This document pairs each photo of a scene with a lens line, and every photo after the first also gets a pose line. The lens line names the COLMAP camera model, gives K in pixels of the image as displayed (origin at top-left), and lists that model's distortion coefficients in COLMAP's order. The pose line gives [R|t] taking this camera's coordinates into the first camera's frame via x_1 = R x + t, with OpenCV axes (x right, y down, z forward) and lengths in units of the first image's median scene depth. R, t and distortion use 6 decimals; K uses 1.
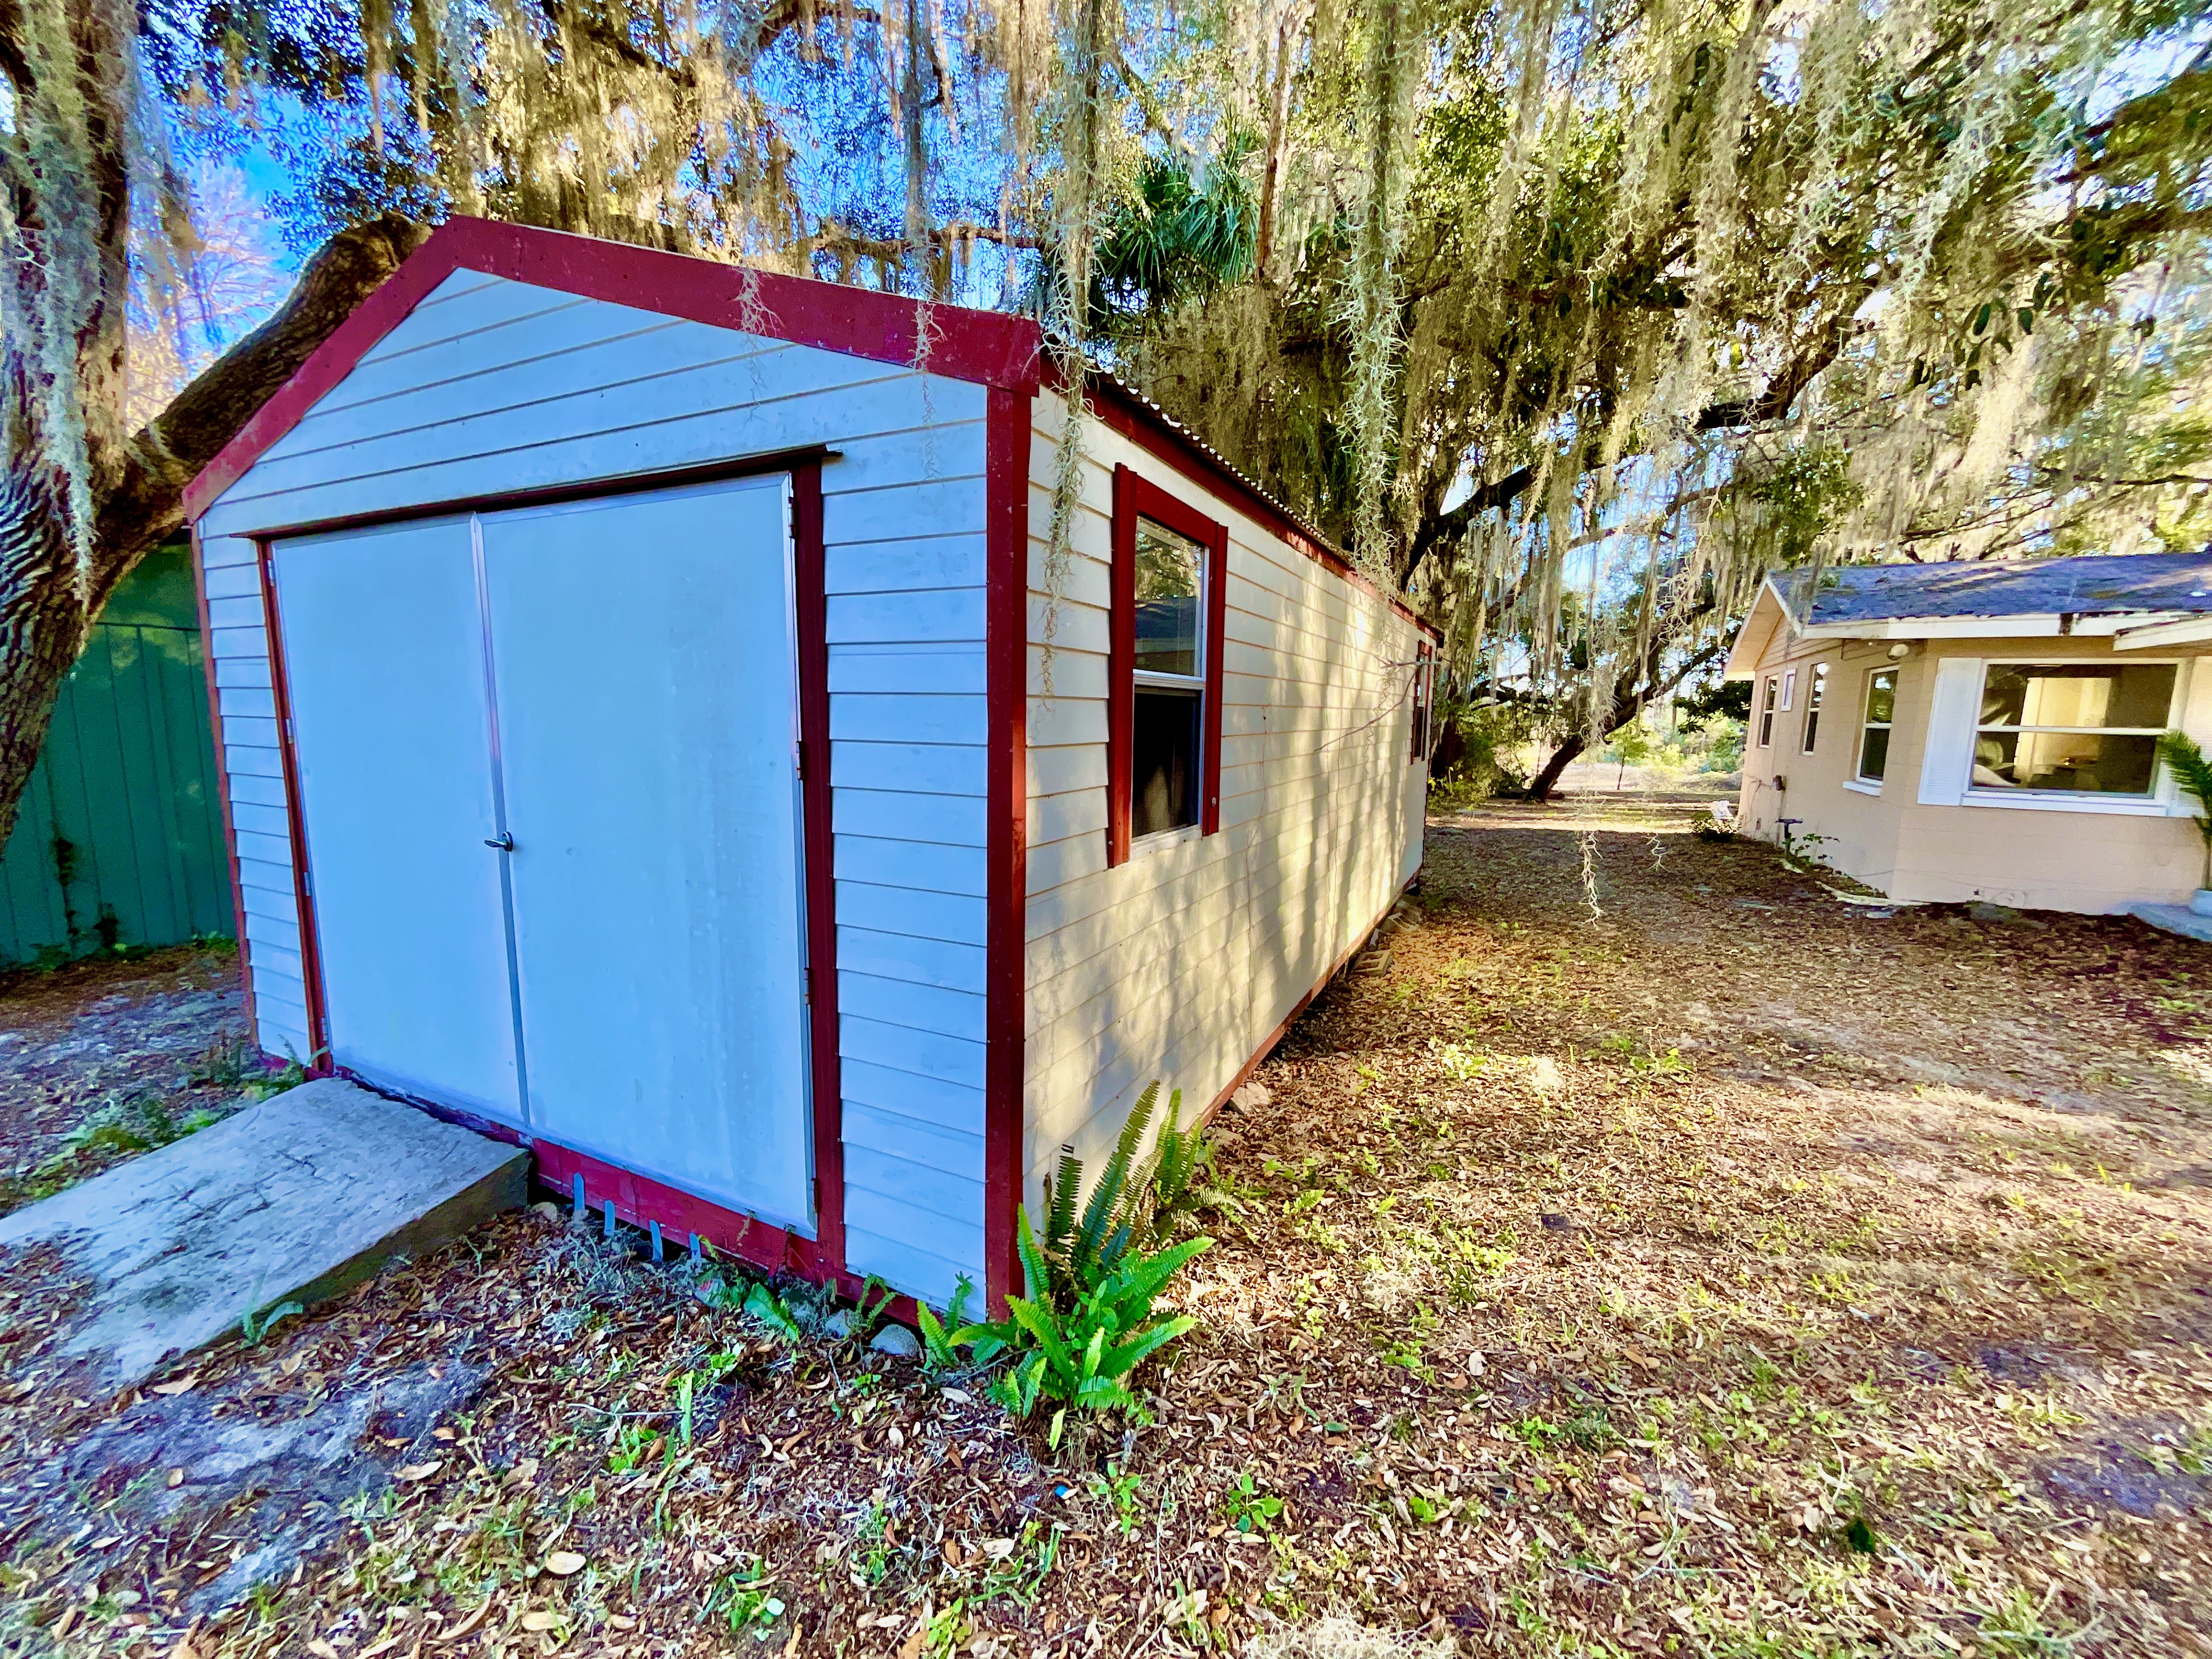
lens RADIAL K [[900.9, 0, 1109.1], [0, 900.9, 837.8], [0, 0, 1]] dist [-0.001679, 0.000945]
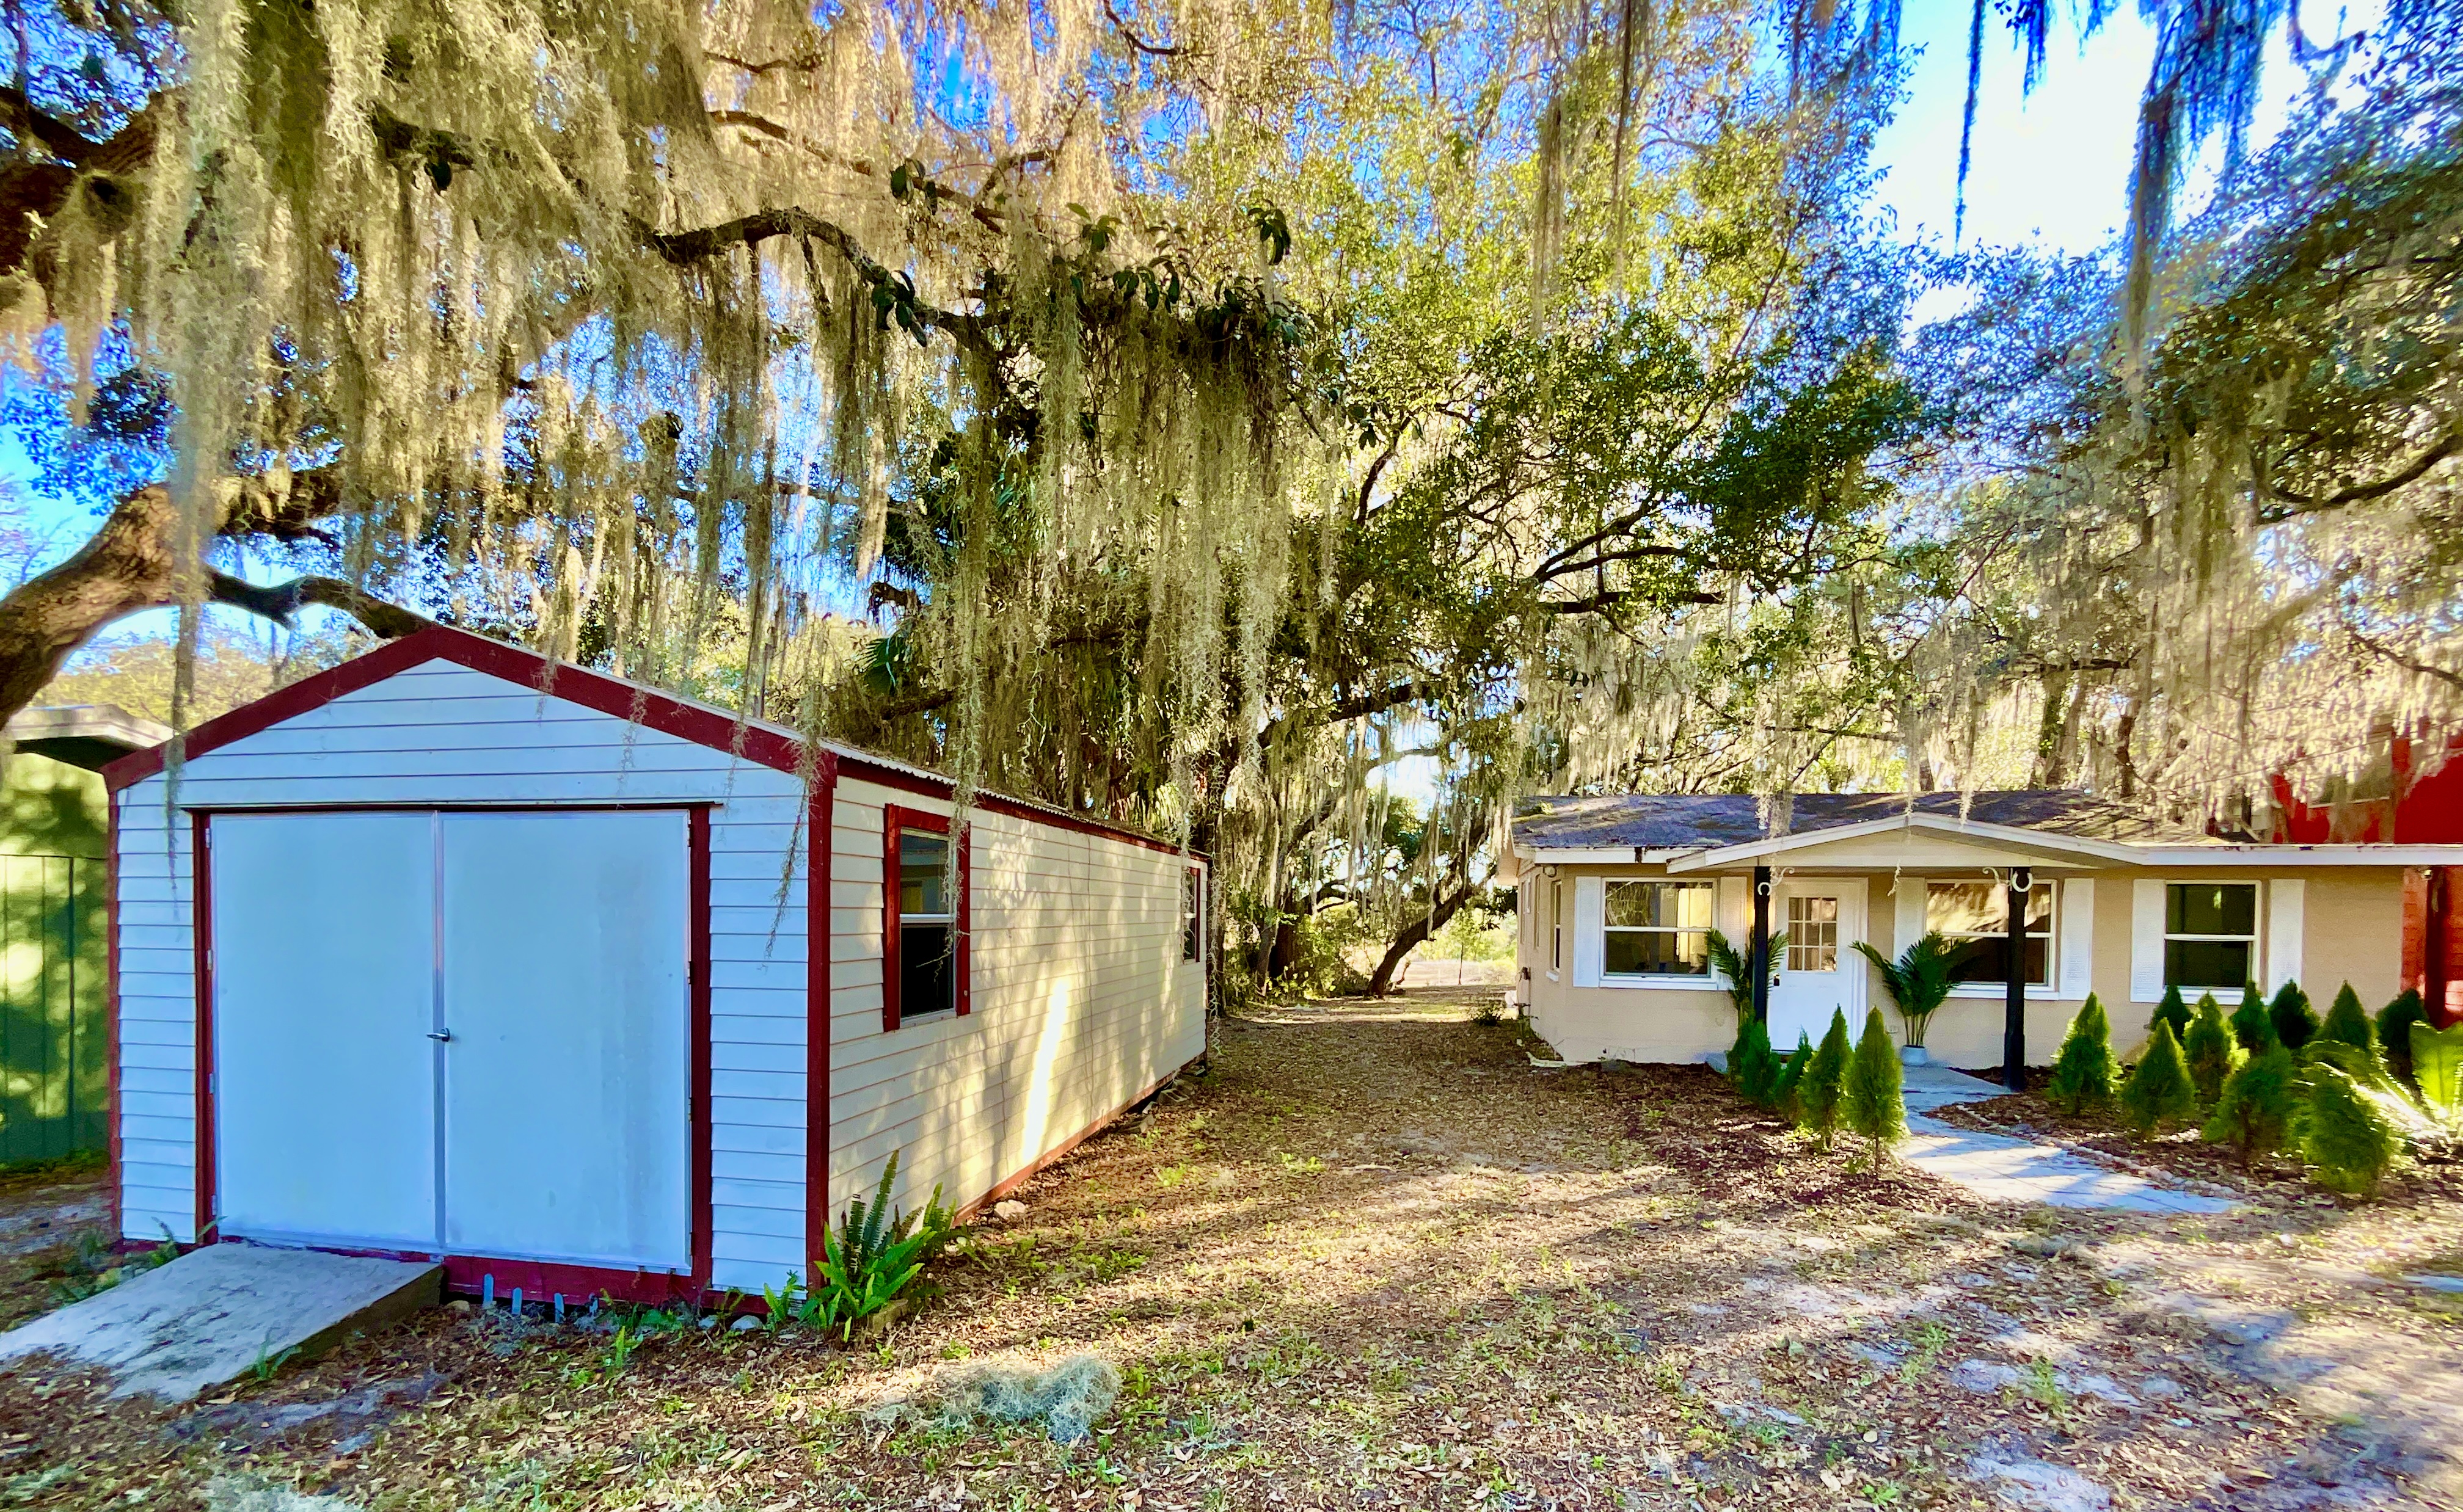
lens RADIAL K [[1021.3, 0, 1233.5], [0, 1021.3, 935.0], [0, 0, 1]] dist [0.001600, 0.000052]
pose [[0.965786, -0.013598, 0.258985, 0.130602], [0.042660, 0.993351, -0.106928, 0.081486], [-0.255809, 0.114318, 0.959944, -0.974456]]
